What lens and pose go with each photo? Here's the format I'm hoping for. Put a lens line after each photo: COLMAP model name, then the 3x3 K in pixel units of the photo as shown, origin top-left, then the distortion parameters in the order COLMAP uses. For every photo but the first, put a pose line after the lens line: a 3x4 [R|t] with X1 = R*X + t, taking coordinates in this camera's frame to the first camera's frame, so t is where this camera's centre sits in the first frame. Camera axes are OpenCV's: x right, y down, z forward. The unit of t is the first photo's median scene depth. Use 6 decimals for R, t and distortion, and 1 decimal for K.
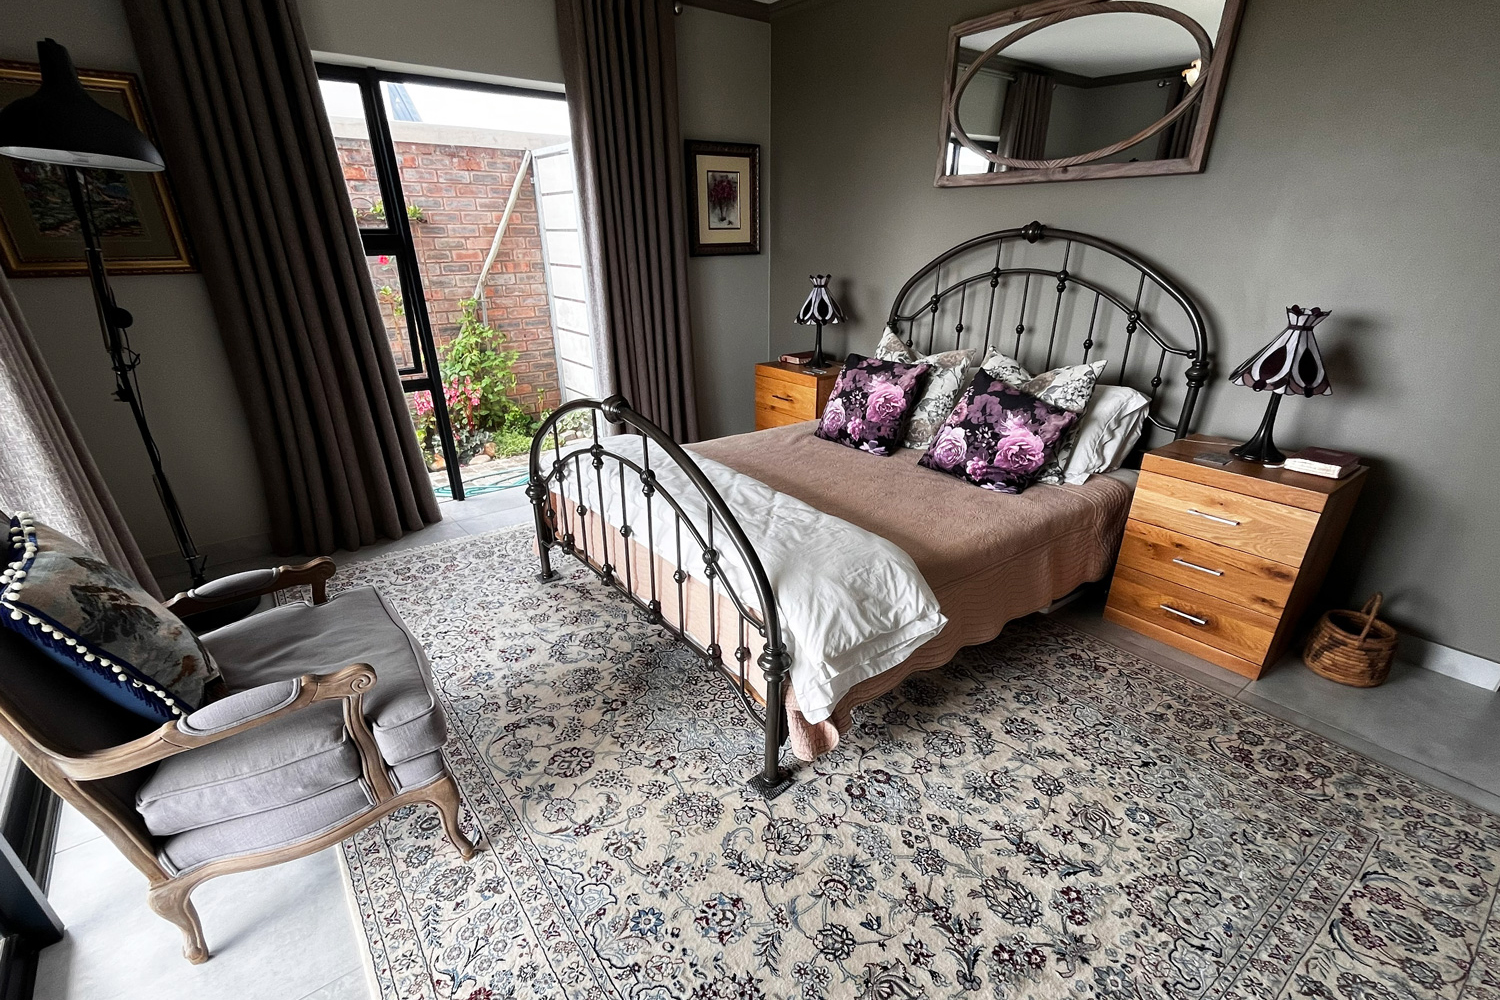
lens RADIAL K [[608.7, 0, 753.5], [0, 608.7, 503.6], [0, 0, 1]] dist [-0.002064, -0.000409]
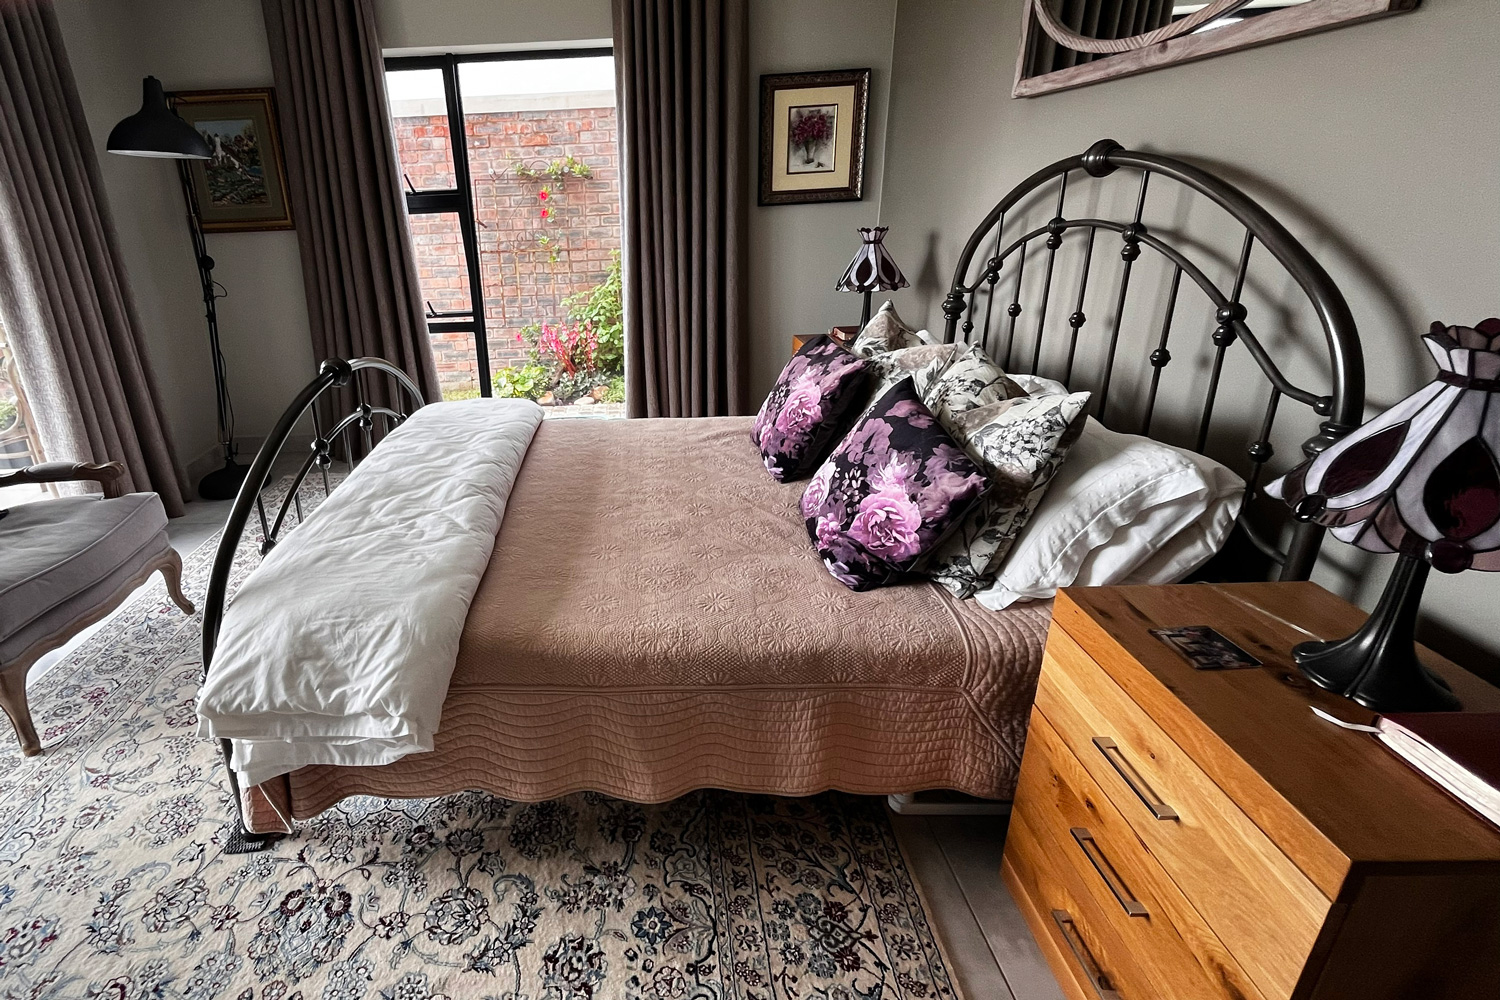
lens RADIAL K [[657.2, 0, 710.3], [0, 657.2, 414.4], [0, 0, 1]] dist [-0.001152, -0.000299]
pose [[0.812803, 0.157987, -0.560706, 0.589990], [-0.197214, 0.980313, -0.009665, -0.136705], [0.548141, 0.118435, 0.827958, 0.328773]]
